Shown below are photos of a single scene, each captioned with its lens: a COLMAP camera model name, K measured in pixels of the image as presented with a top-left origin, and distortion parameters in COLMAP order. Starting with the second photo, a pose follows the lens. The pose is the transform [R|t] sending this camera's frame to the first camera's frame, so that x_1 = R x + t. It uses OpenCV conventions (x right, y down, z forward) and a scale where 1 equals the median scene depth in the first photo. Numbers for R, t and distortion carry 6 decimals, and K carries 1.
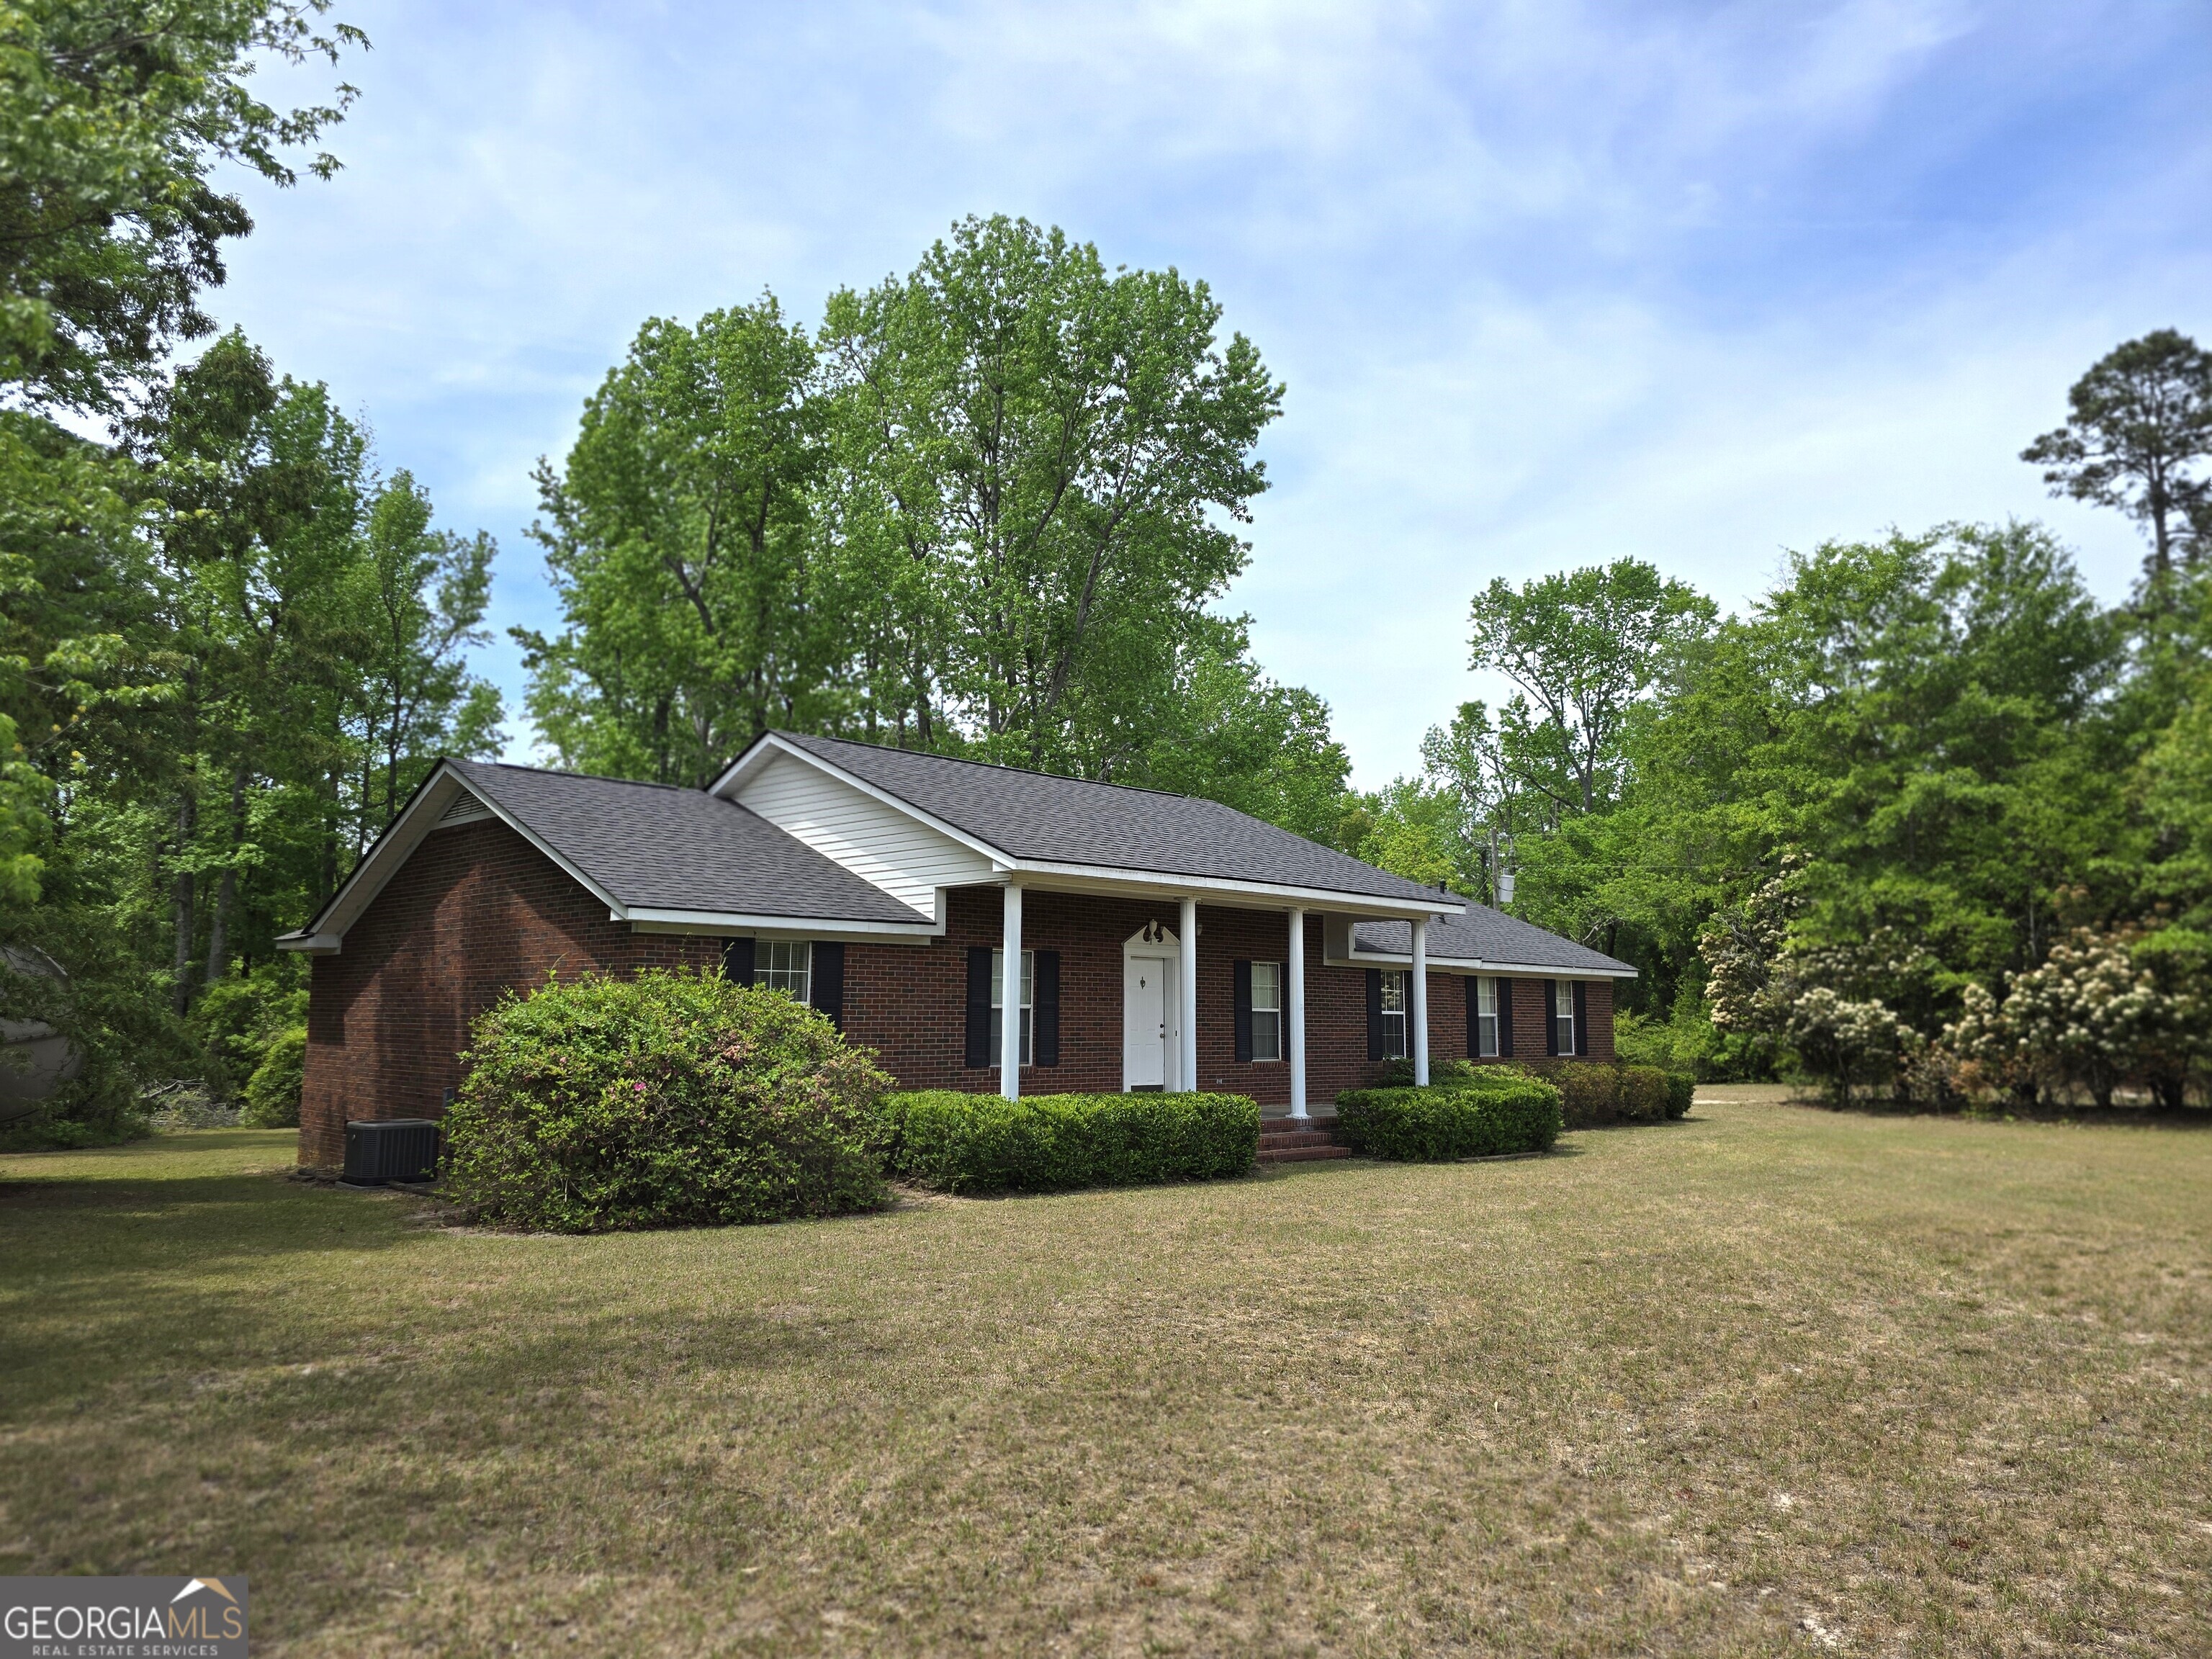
lens RADIAL K [[1490.2, 0, 1106.7], [0, 1490.2, 816.2], [0, 0, 1]] dist [0.029246, -0.001094]
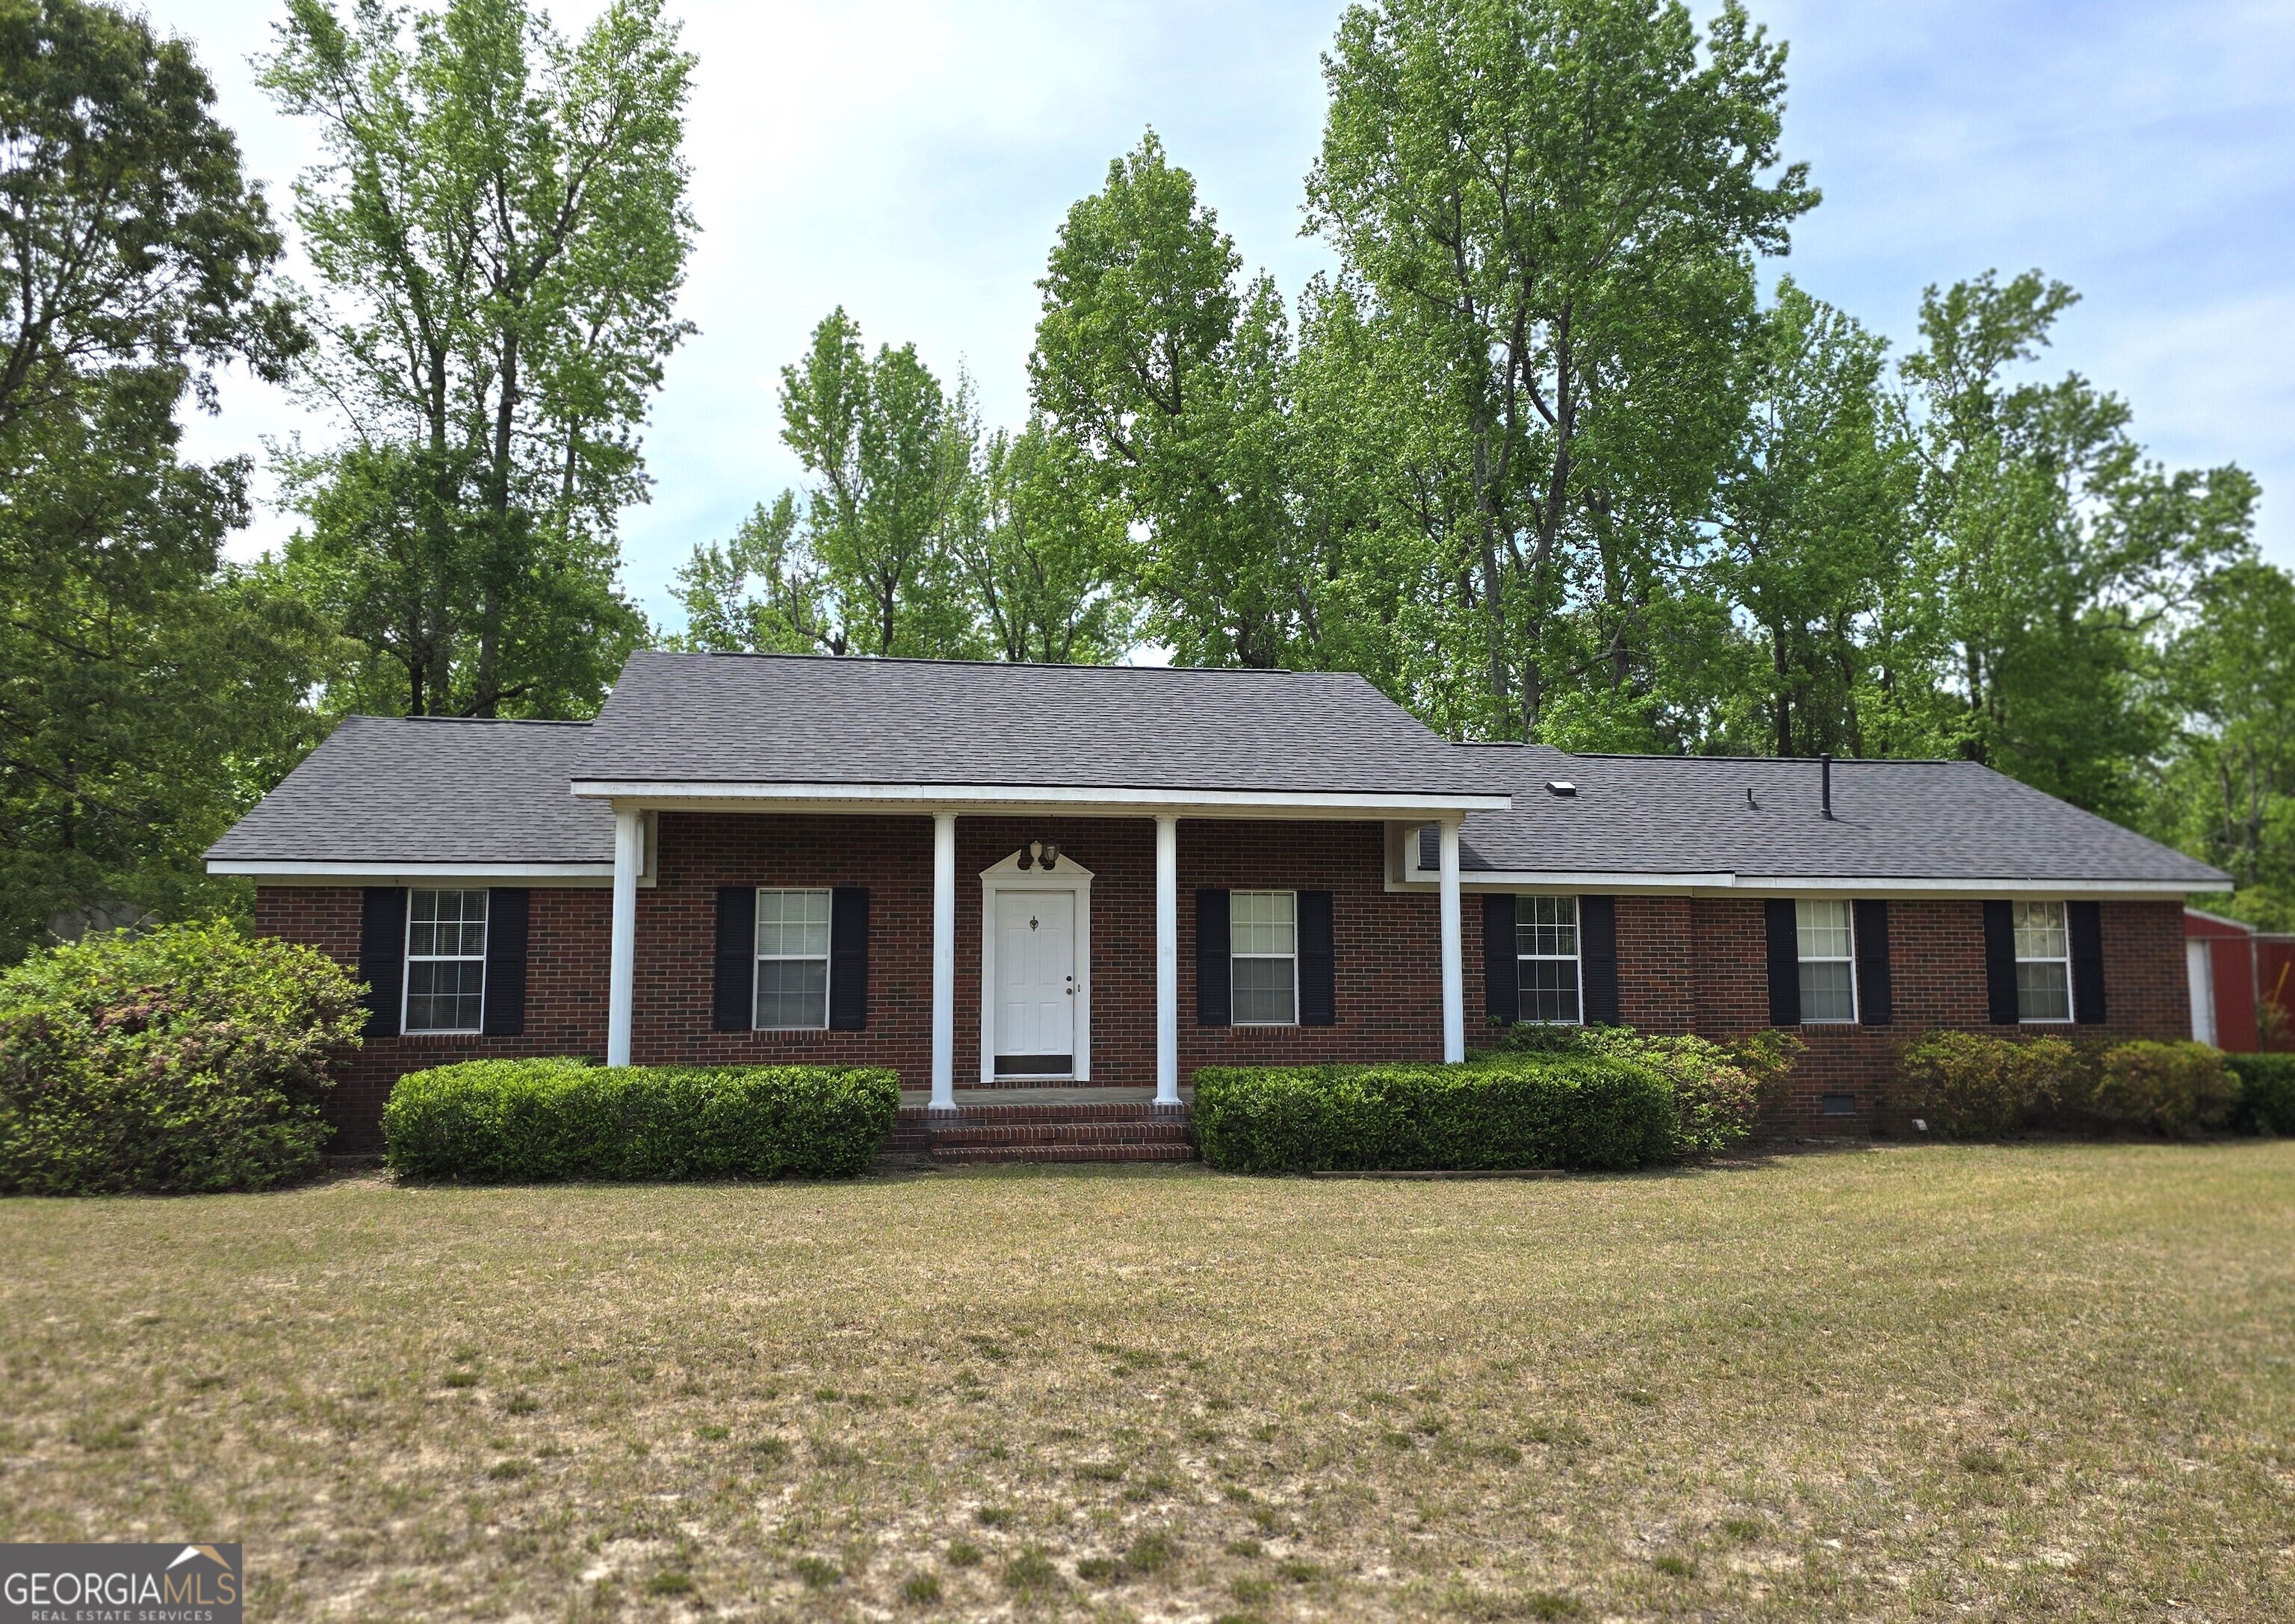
lens RADIAL K [[1688.8, 0, 1147.8], [0, 1688.8, 821.1], [0, 0, 1]] dist [0.034138, -0.002003]
pose [[0.819620, -0.056828, -0.570083, 0.541860], [0.085663, 0.996038, 0.023870, 0.040205], [0.566468, -0.068399, 0.821240, 0.296999]]
